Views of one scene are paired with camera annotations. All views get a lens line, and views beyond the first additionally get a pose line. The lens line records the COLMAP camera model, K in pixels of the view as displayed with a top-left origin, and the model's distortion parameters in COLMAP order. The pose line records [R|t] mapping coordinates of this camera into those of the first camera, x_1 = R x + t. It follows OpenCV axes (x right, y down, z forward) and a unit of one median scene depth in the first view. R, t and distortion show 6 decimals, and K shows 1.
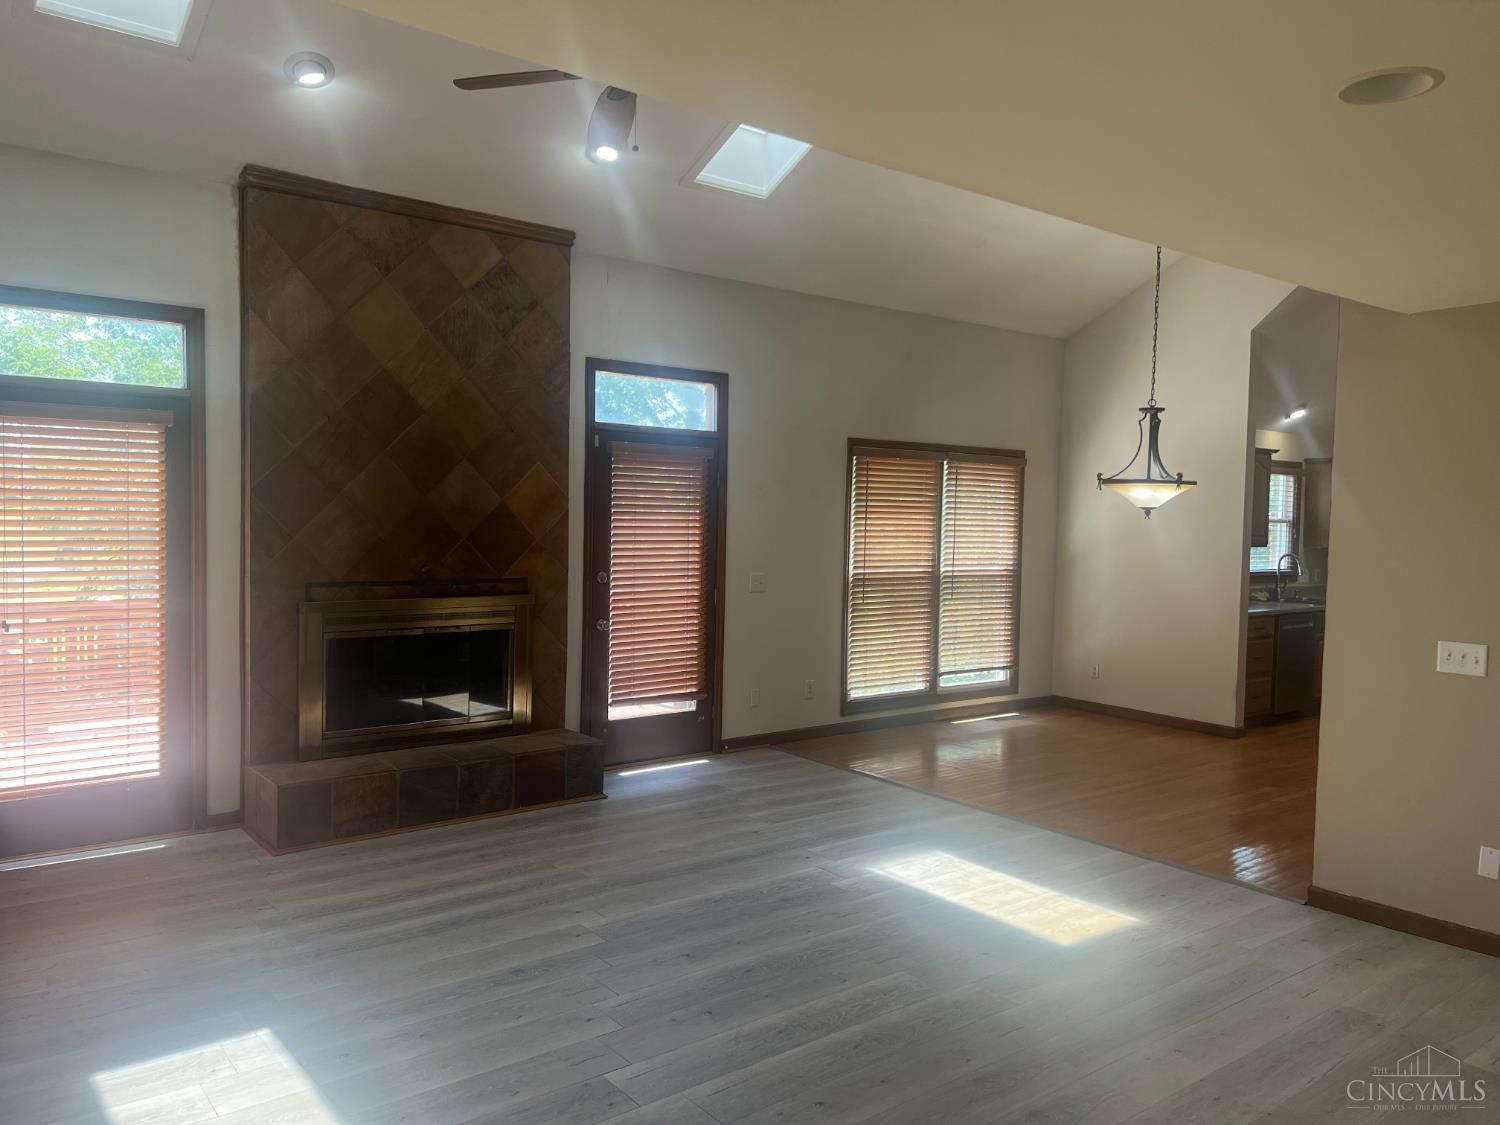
lens RADIAL K [[1134.0, 0, 754.0], [0, 1134.0, 556.4], [0, 0, 1]] dist [0.060881, -0.066209]
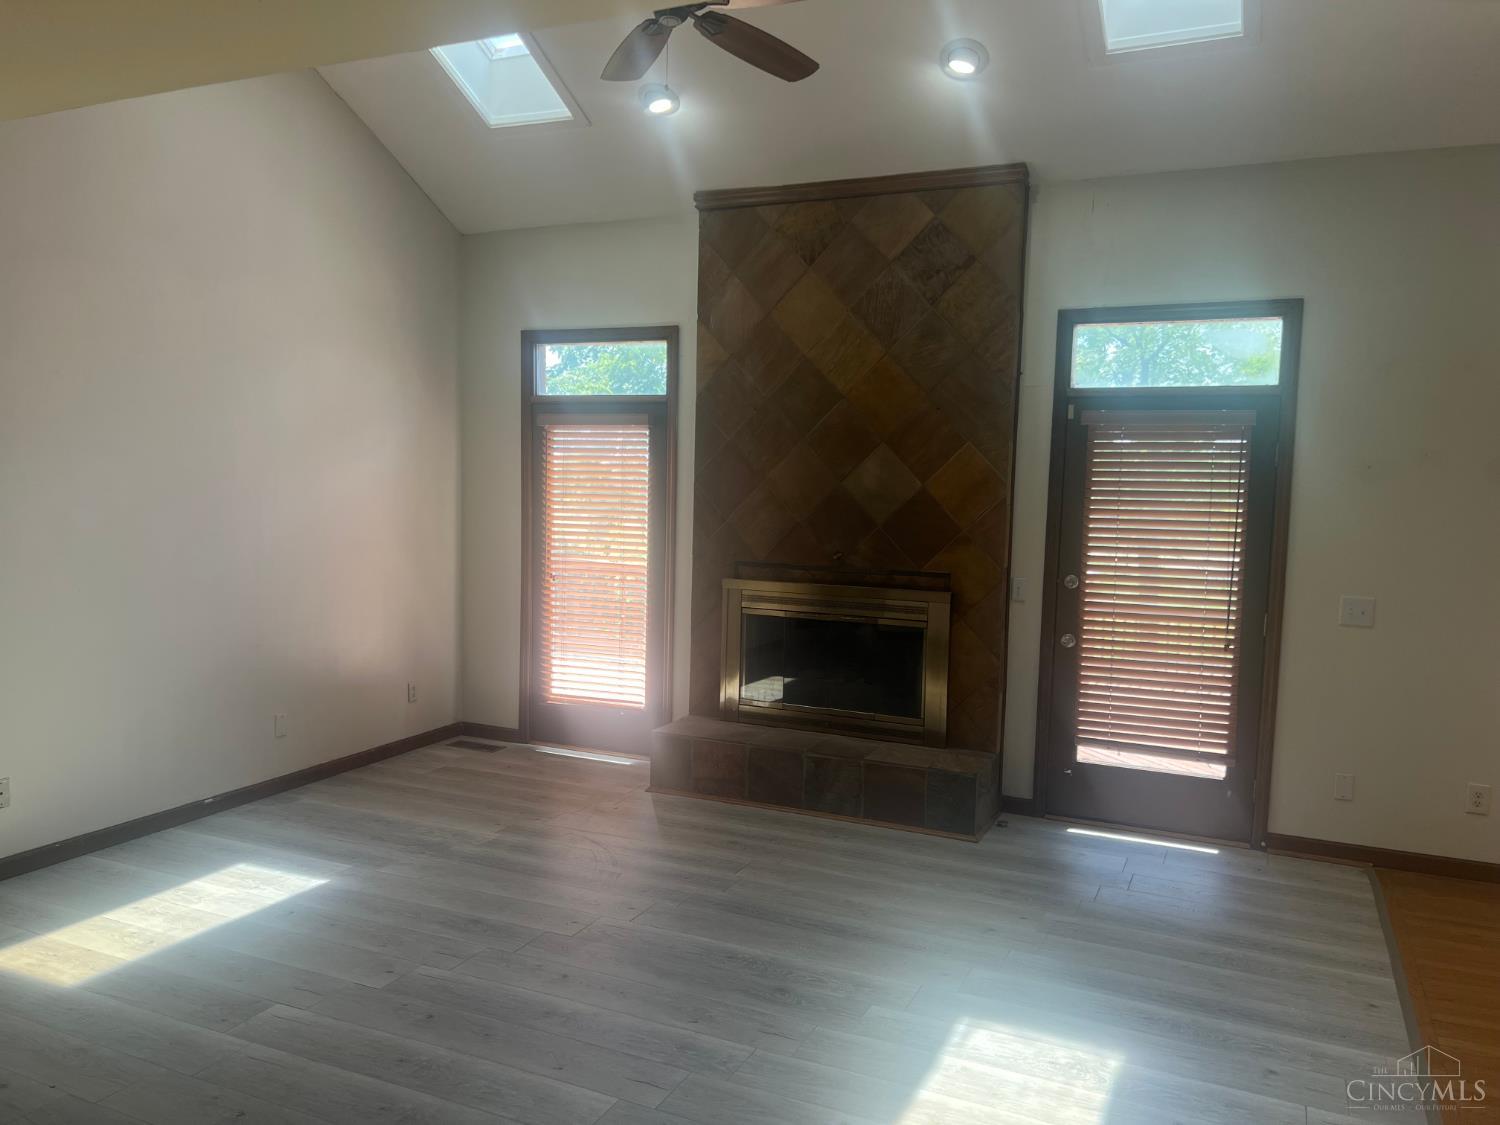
lens RADIAL K [[1134.0, 0, 750.7], [0, 1134.0, 560.1], [0, 0, 1]] dist [0.060881, -0.066209]
pose [[0.436890, 0.051217, -0.898056, 0.567450], [-0.049176, 0.998245, 0.033007, -0.014056], [0.898170, 0.029742, 0.438642, 0.506130]]
